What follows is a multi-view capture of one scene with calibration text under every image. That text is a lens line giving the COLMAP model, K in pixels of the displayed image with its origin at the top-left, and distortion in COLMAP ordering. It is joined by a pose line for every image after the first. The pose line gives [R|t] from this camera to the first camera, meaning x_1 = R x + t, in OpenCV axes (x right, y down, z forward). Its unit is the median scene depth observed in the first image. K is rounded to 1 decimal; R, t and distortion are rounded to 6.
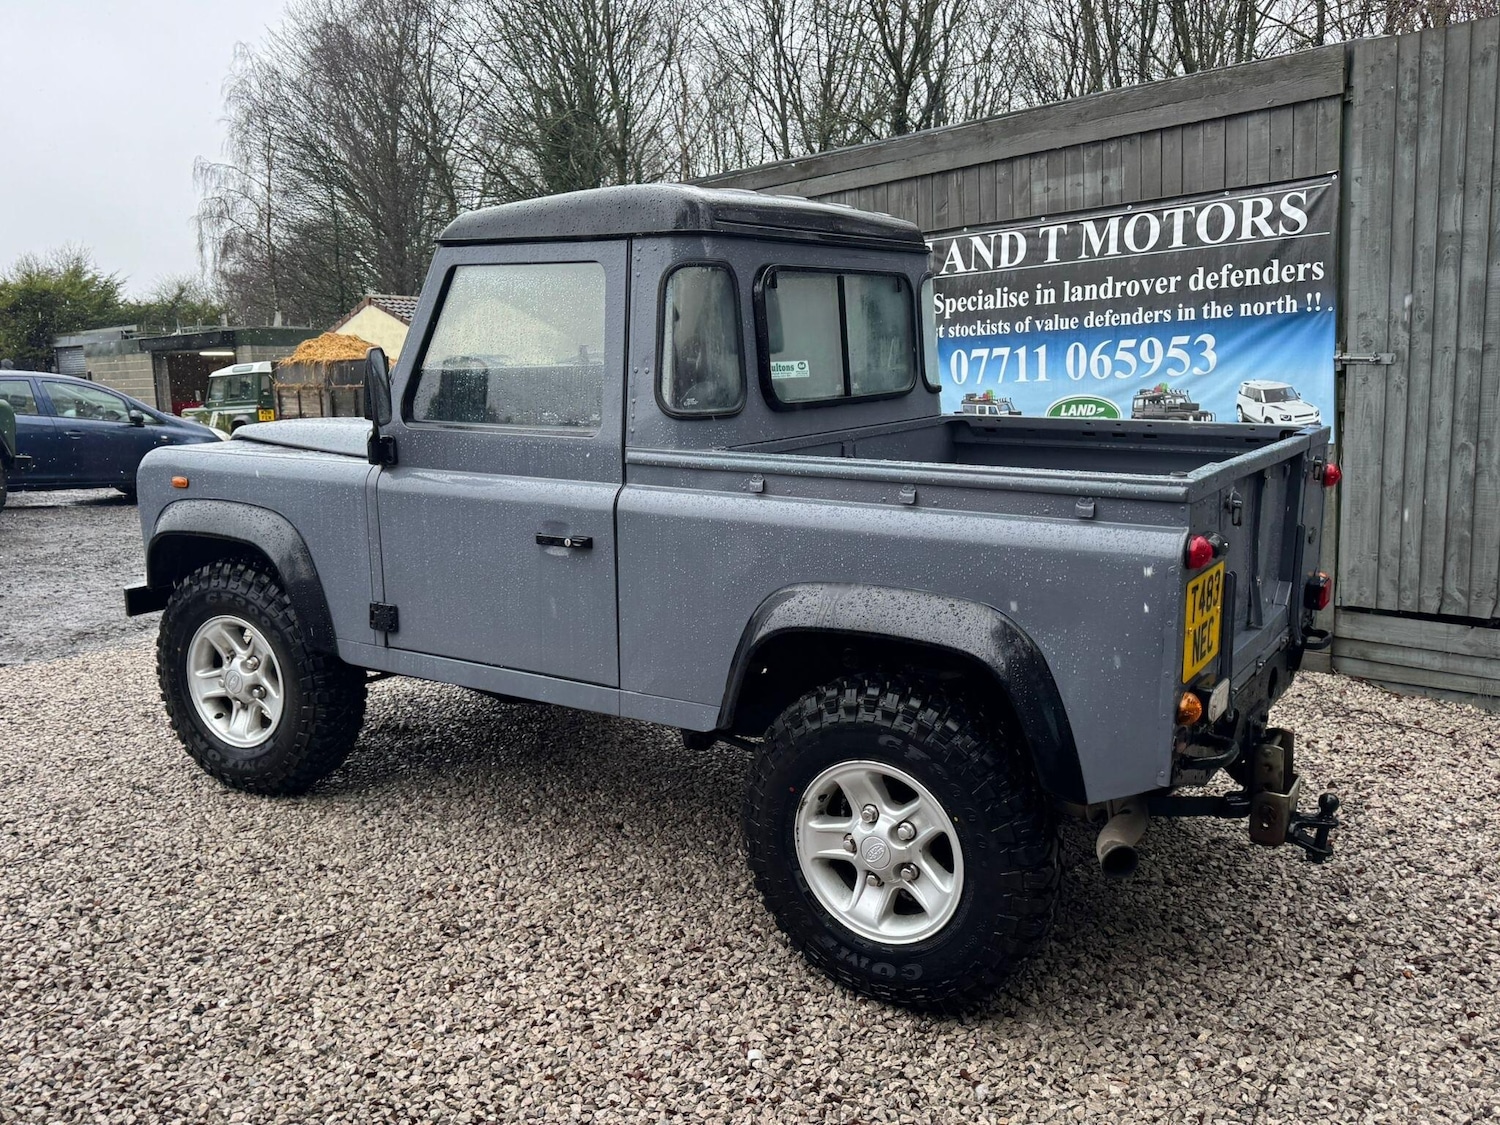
lens RADIAL K [[1307.9, 0, 731.4], [0, 1307.9, 576.2], [0, 0, 1]] dist [0.076454, -0.120141]
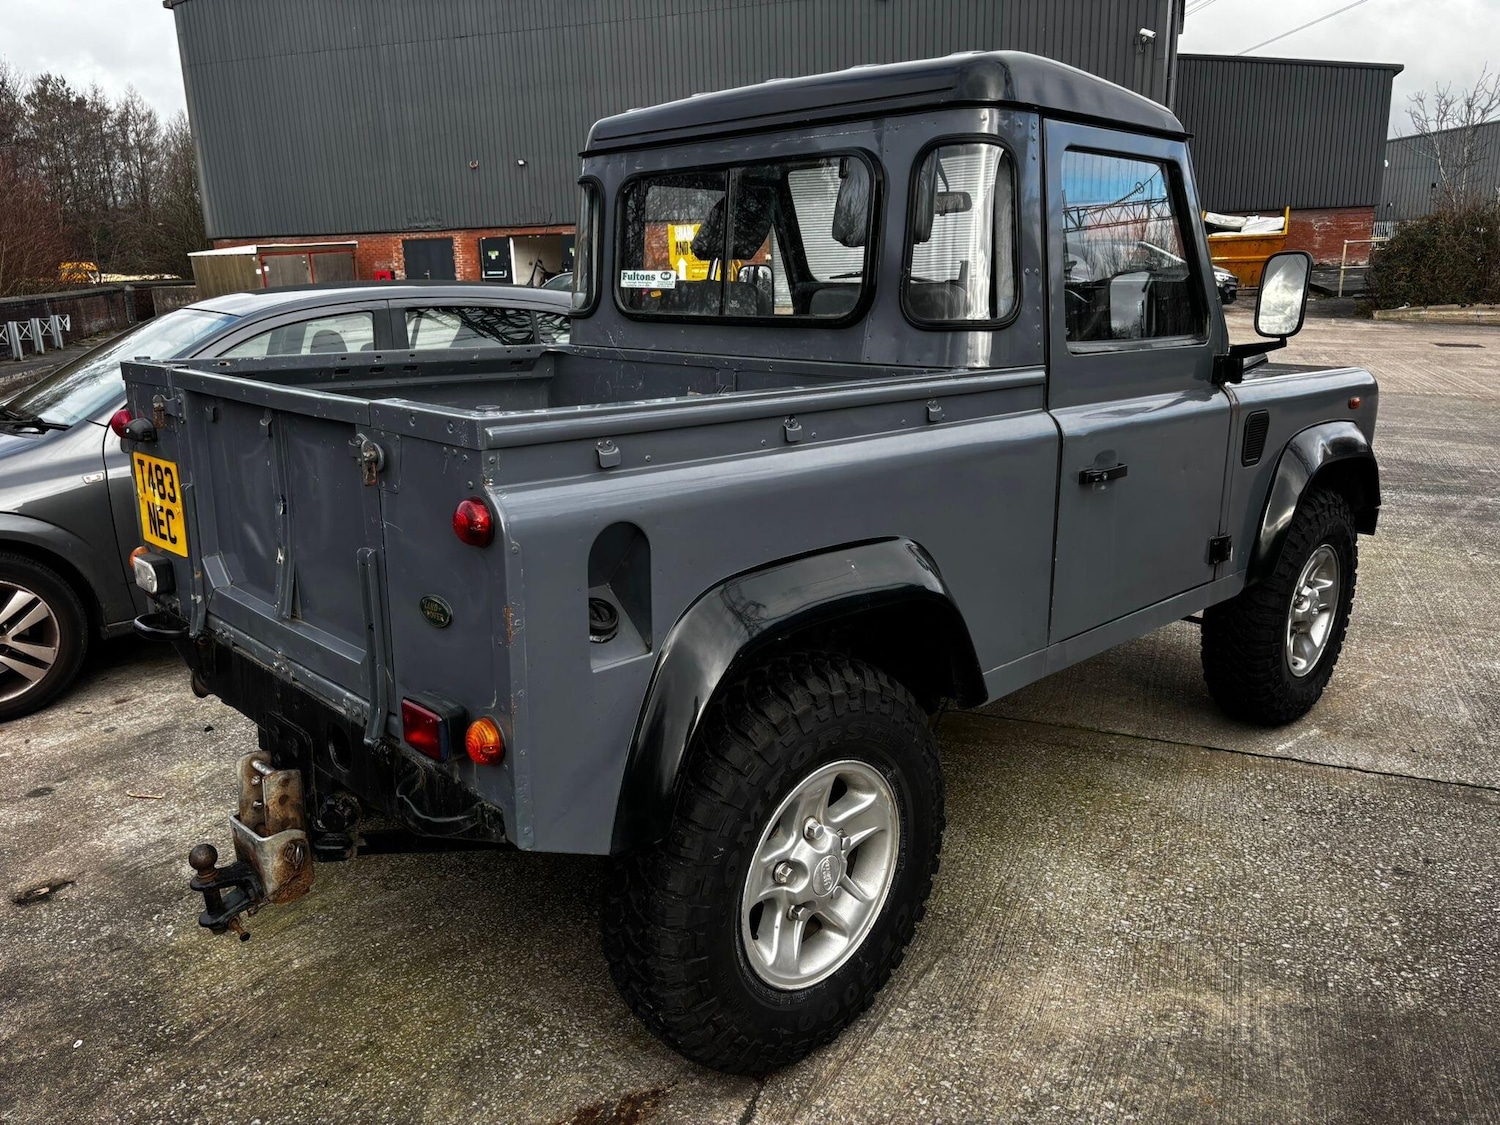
lens RADIAL K [[1112.6, 0, 751.7], [0, 1112.6, 555.8], [0, 0, 1]] dist [-0.006586, -0.004124]
pose [[-0.214684, 0.235564, -0.947850, 0.760819], [-0.184996, 0.943103, 0.276285, -0.180337], [0.959003, 0.234662, -0.158891, 1.094910]]
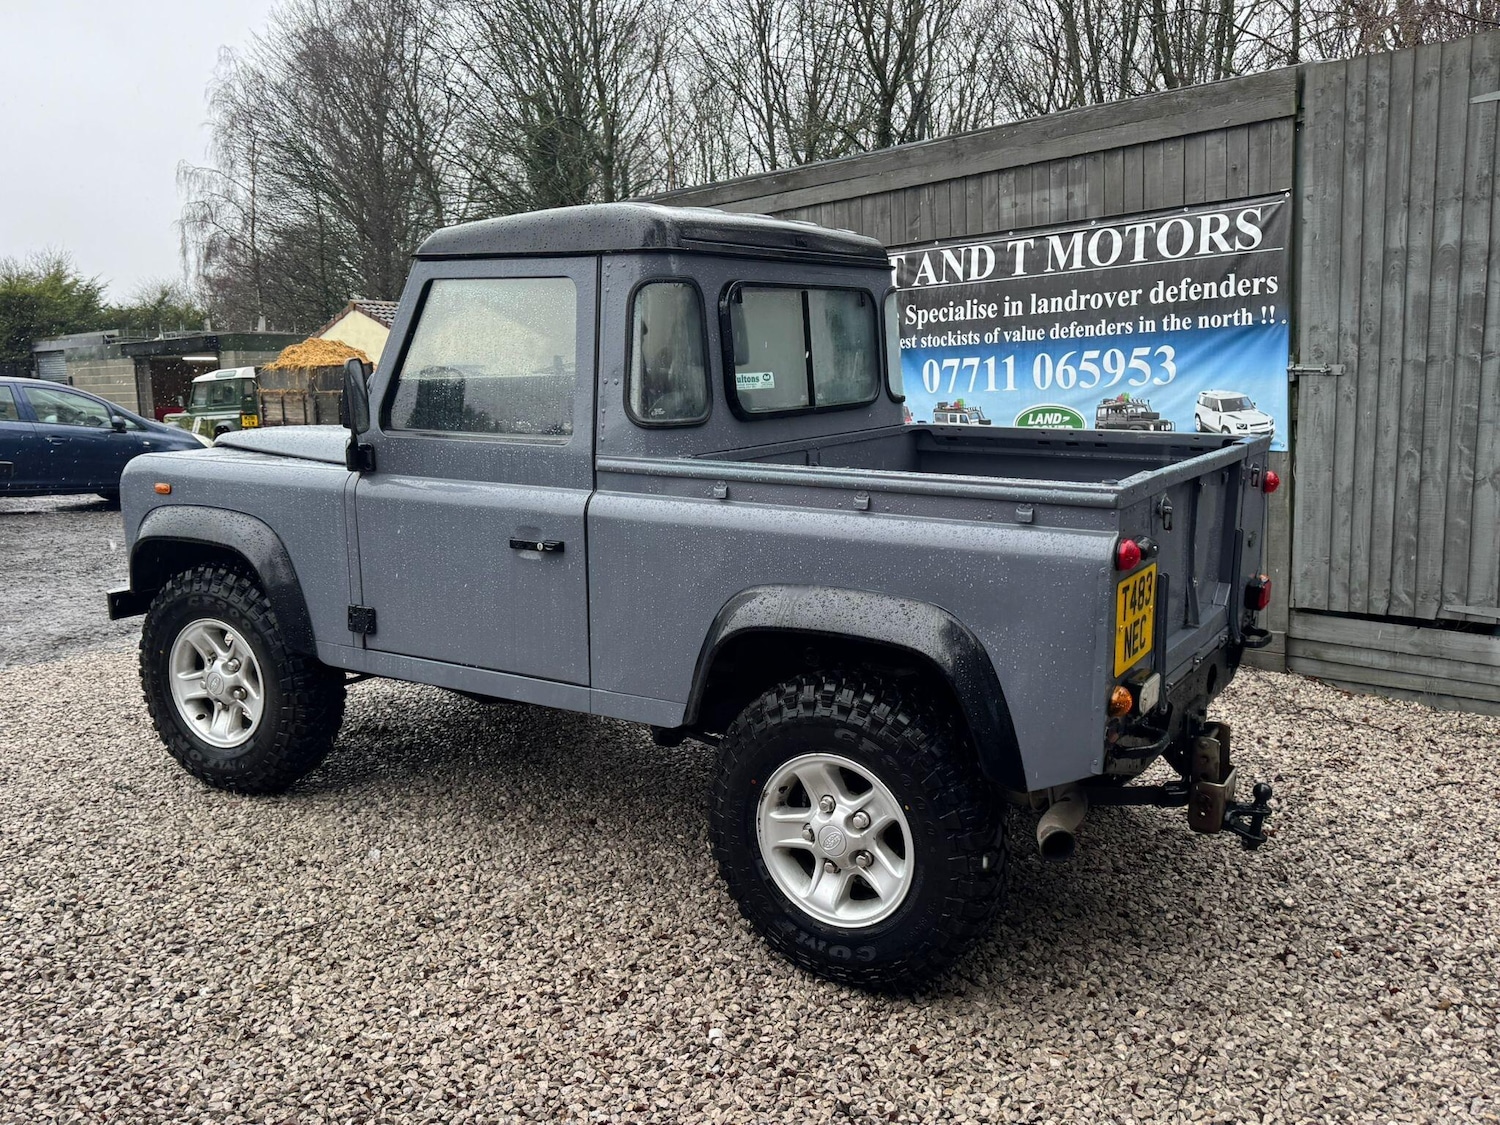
lens RADIAL K [[1306.9, 0, 753.2], [0, 1306.9, 577.9], [0, 0, 1]] dist [0.094625, -0.164206]
pose [[0.999703, -0.001639, 0.024318, 0.016137], [0.001726, 0.999992, -0.003556, 0.002735], [-0.024312, 0.003597, 0.999698, -0.037122]]
